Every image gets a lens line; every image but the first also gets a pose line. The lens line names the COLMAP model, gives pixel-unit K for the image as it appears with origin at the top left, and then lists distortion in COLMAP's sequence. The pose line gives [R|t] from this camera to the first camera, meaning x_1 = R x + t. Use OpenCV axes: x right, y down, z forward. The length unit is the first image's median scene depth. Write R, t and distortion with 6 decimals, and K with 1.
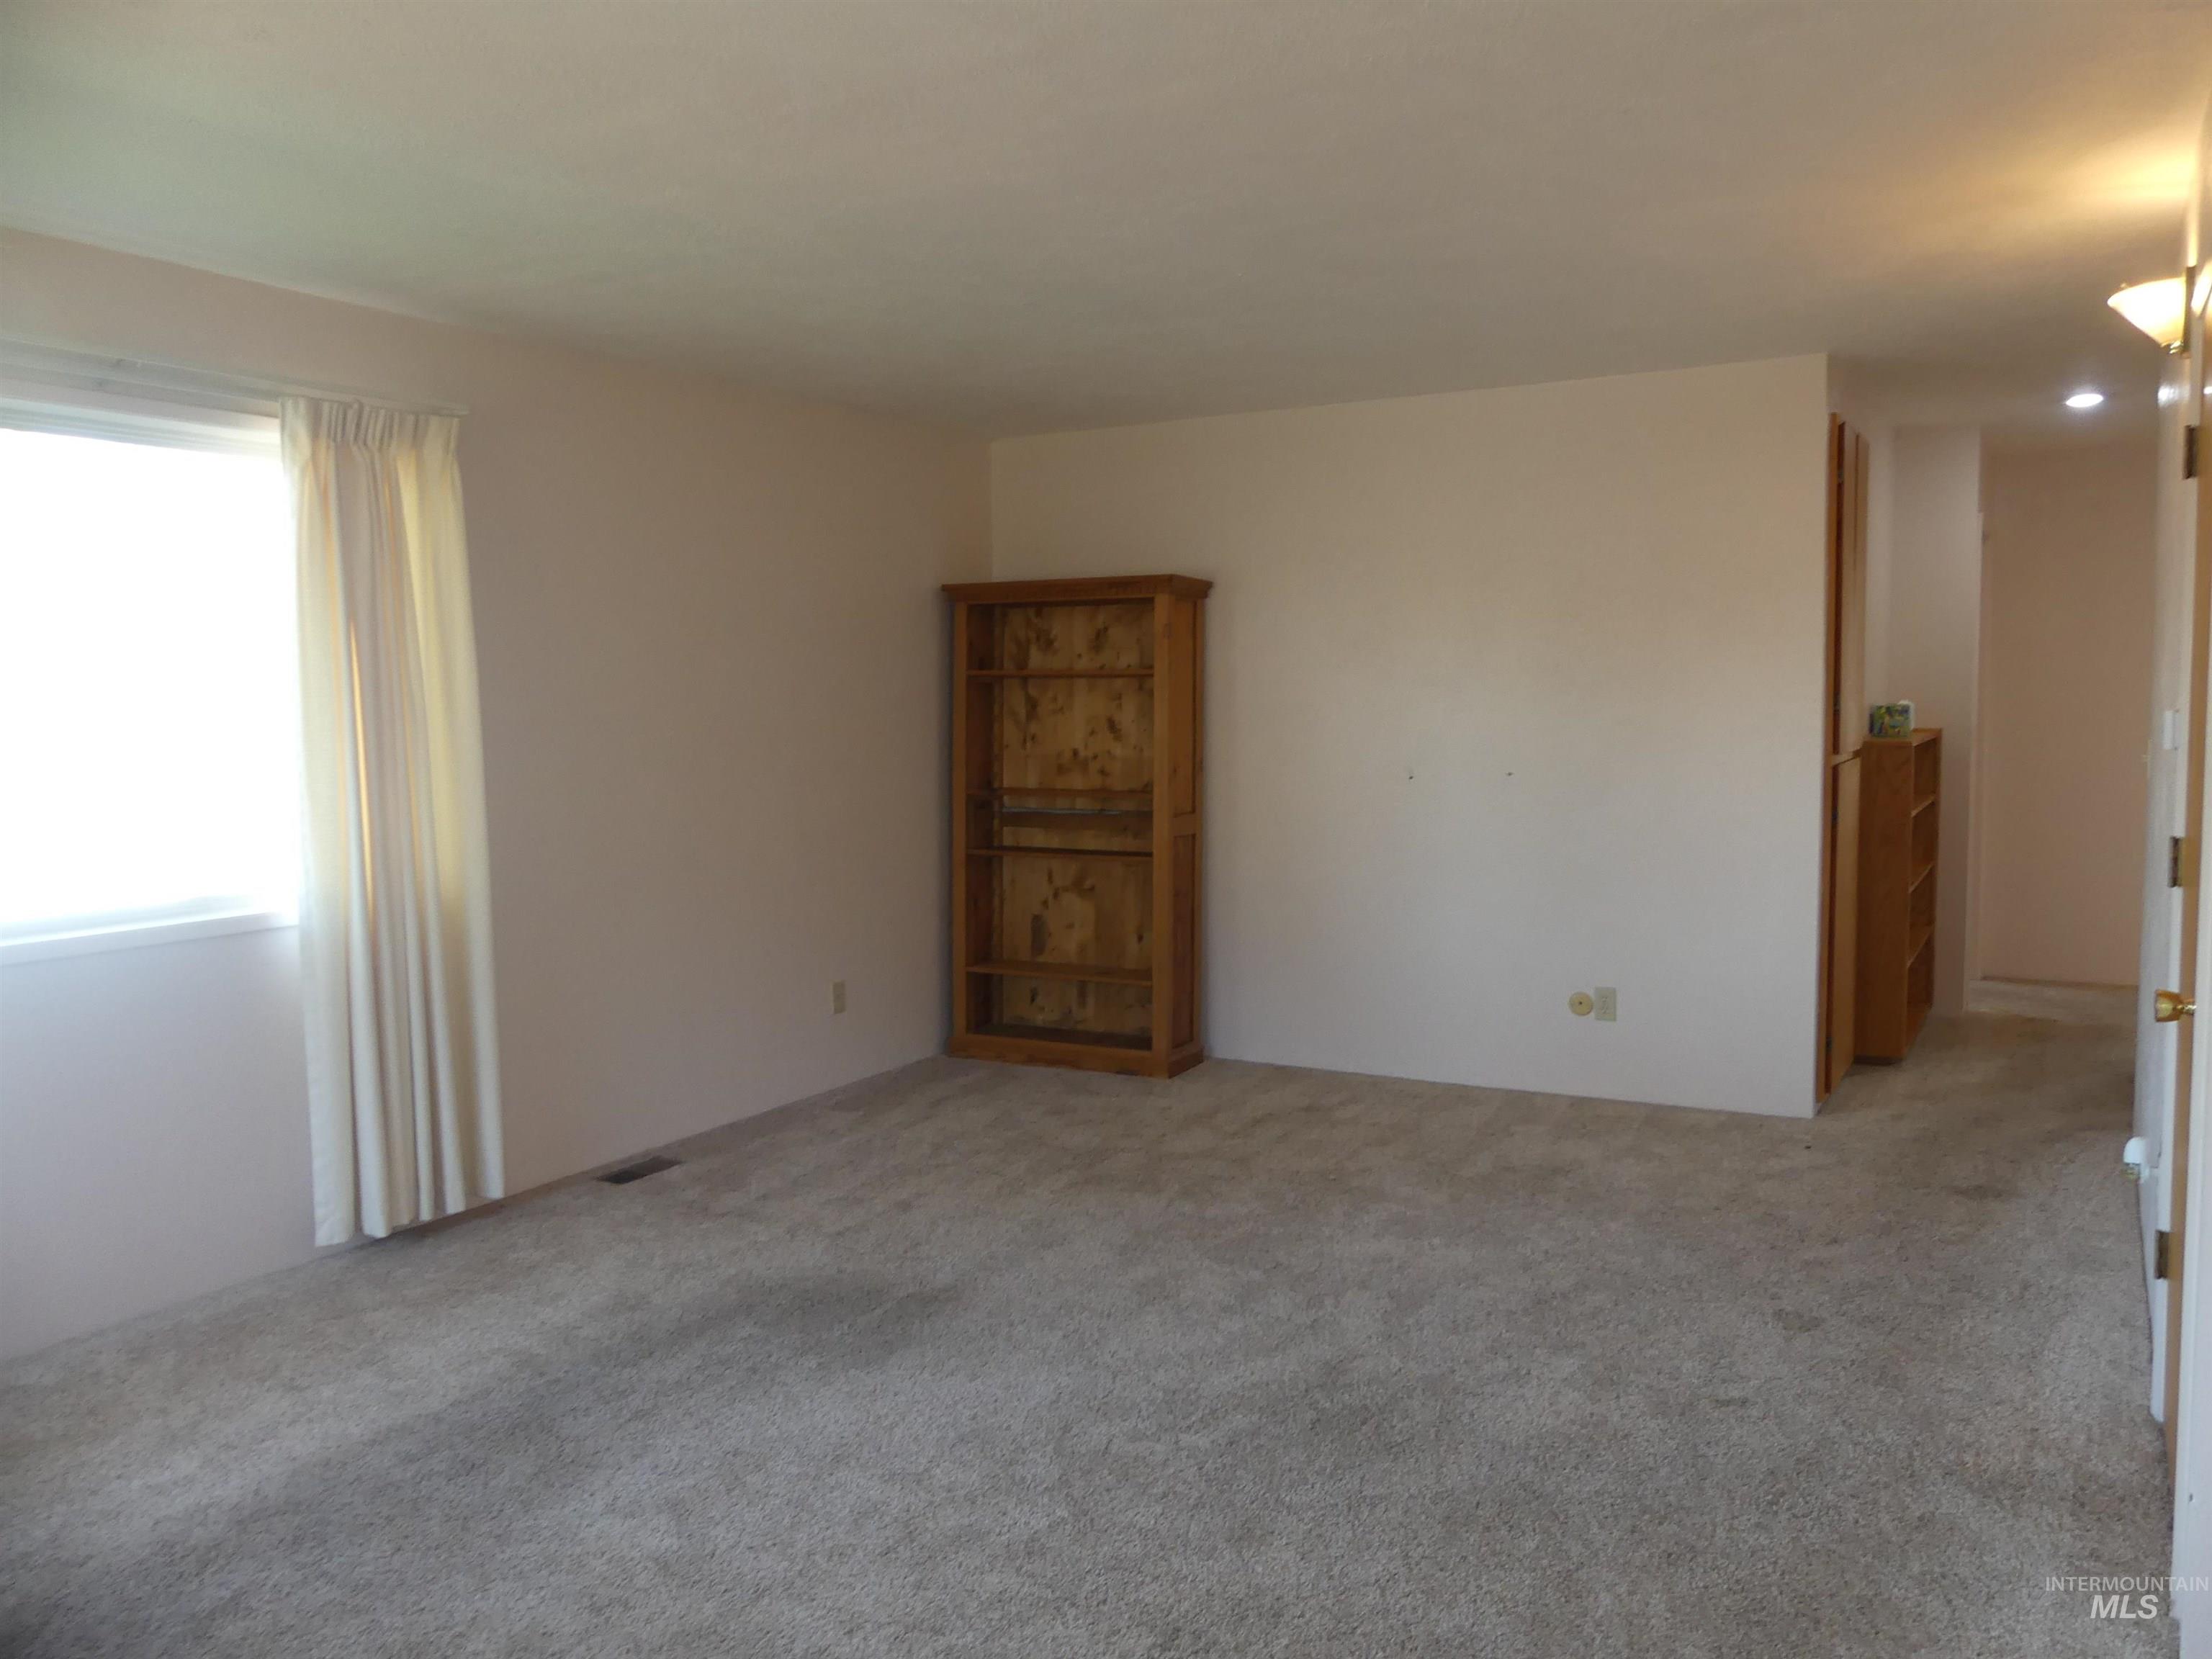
lens RADIAL K [[1649.1, 0, 1106.7], [0, 1649.1, 887.6], [0, 0, 1]] dist [-0.033343, 0.035752]
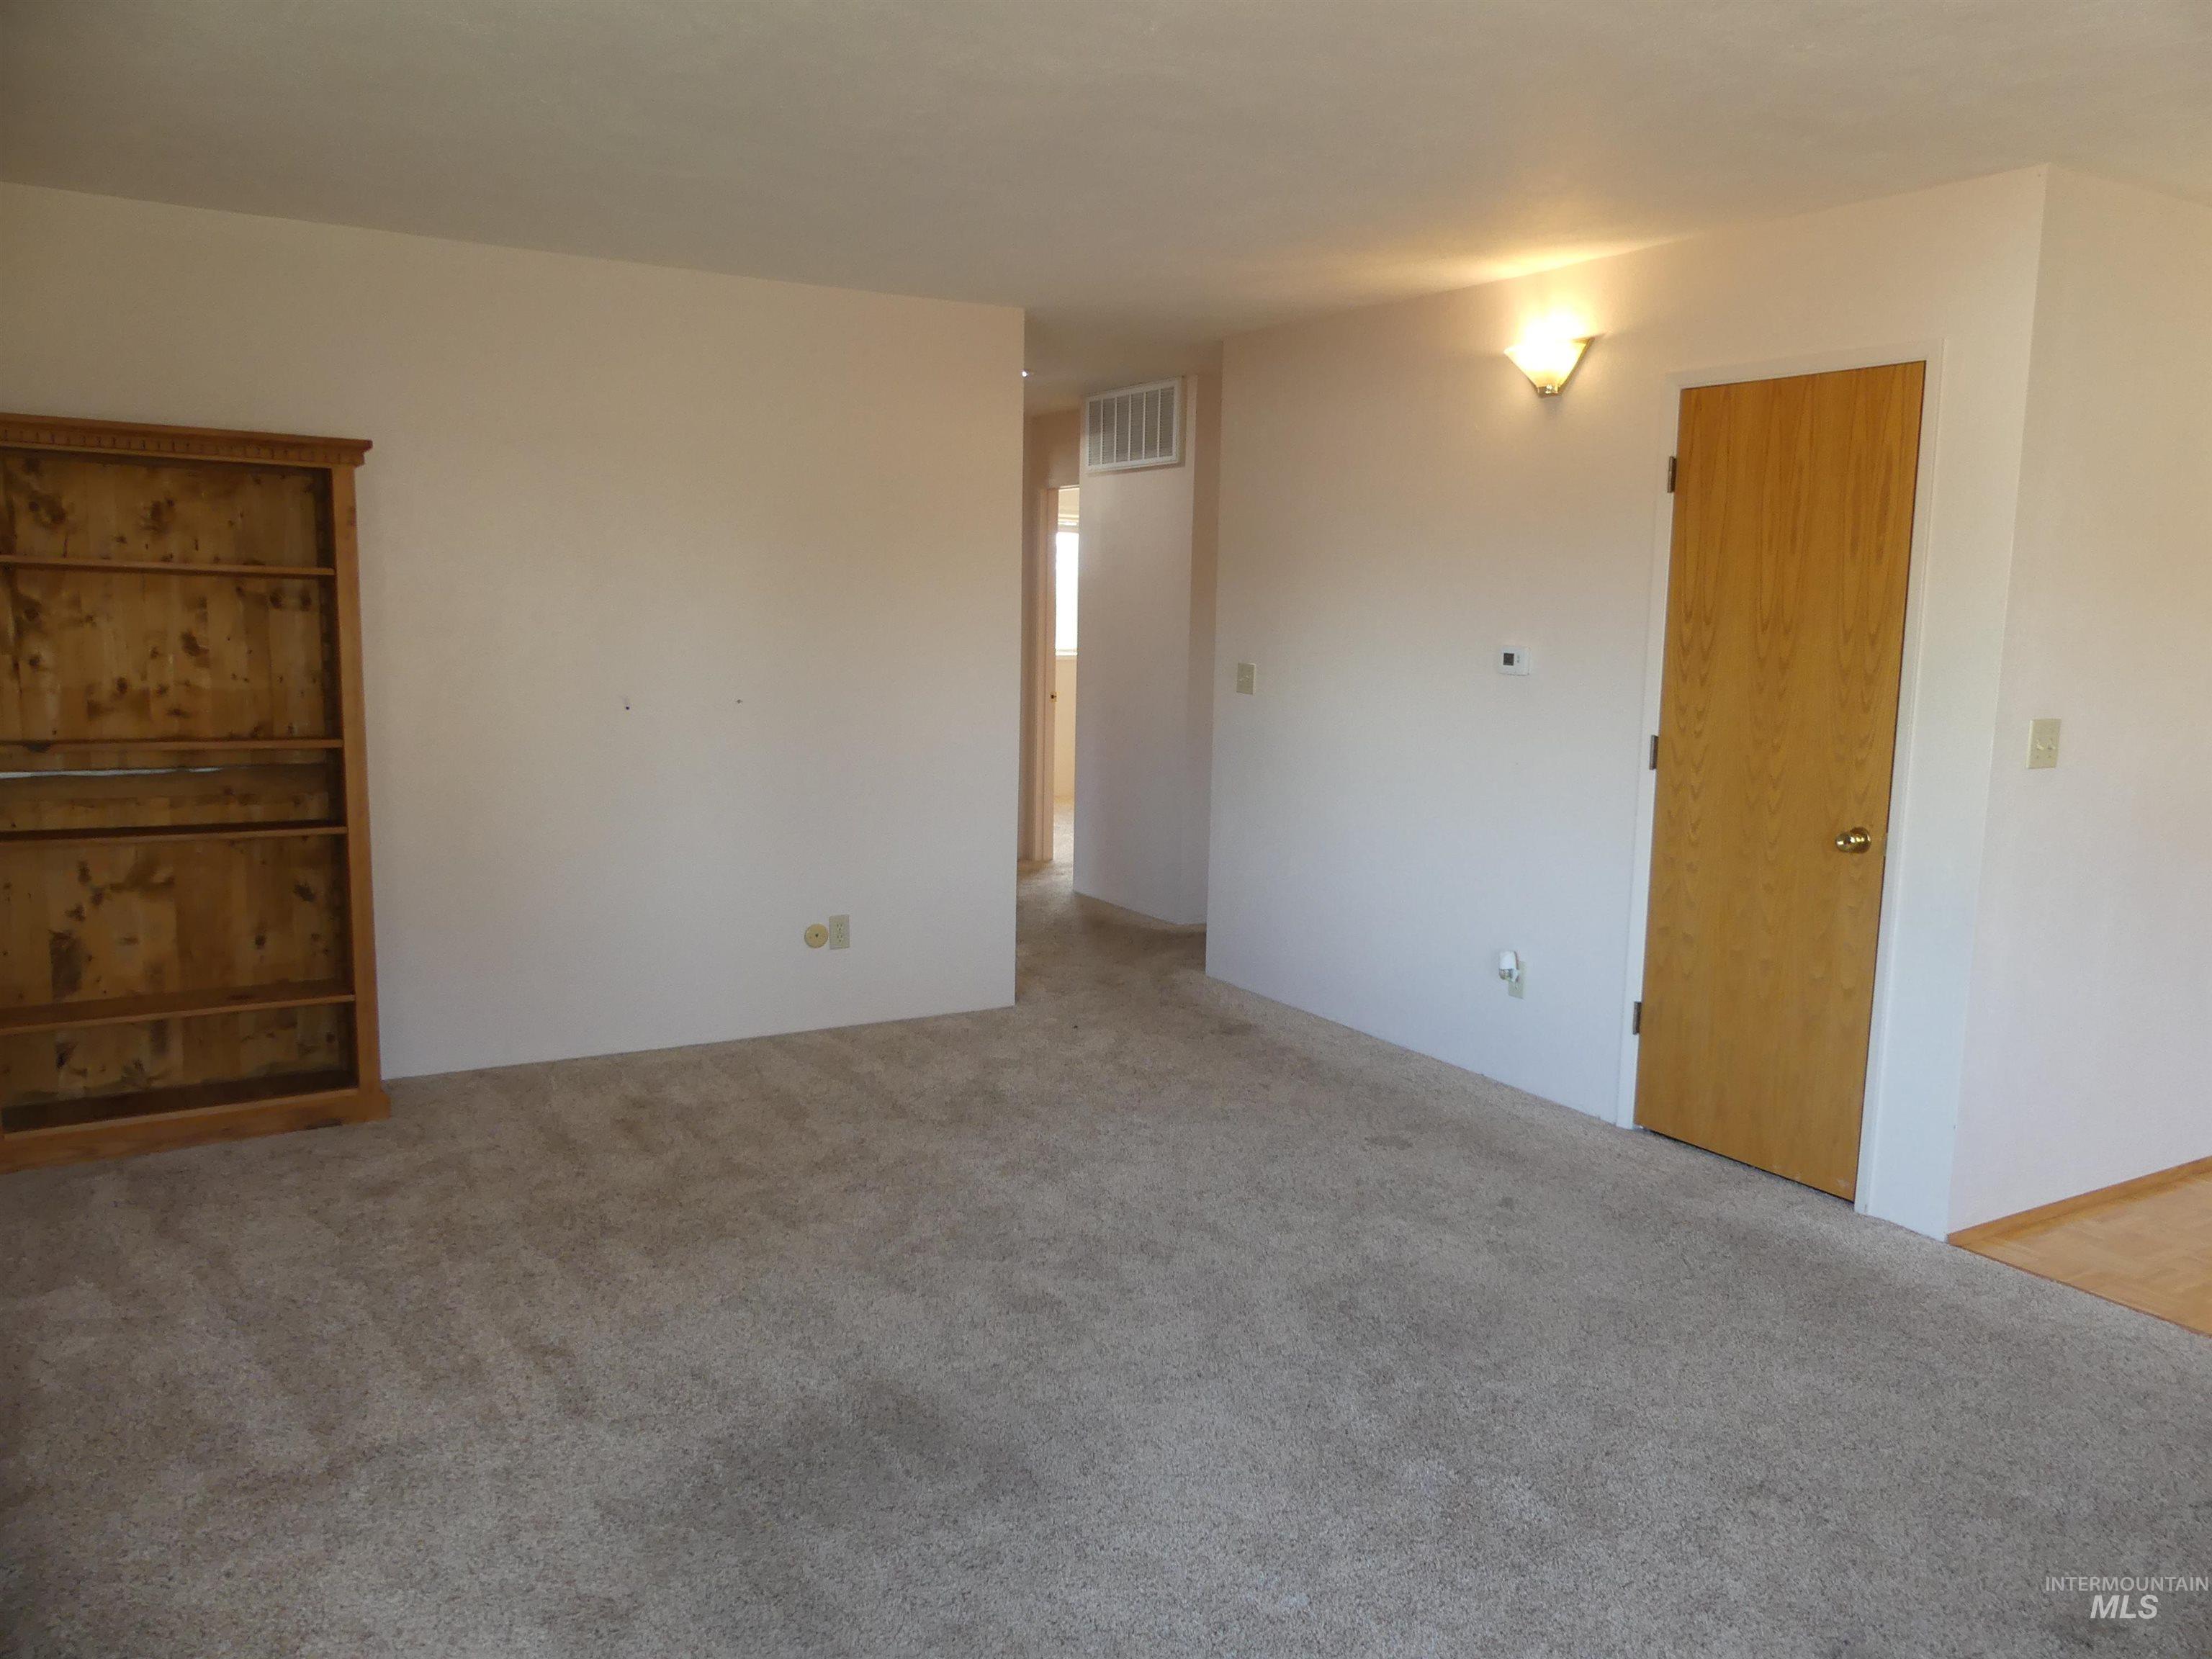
lens RADIAL K [[1649.1, 0, 1173.8], [0, 1649.1, 863.9], [0, 0, 1]] dist [-0.033343, 0.035752]
pose [[0.478450, -0.108308, 0.871410, -0.411367], [0.072614, 0.993845, 0.083657, -0.034370], [-0.875107, 0.023251, 0.483370, 0.308815]]
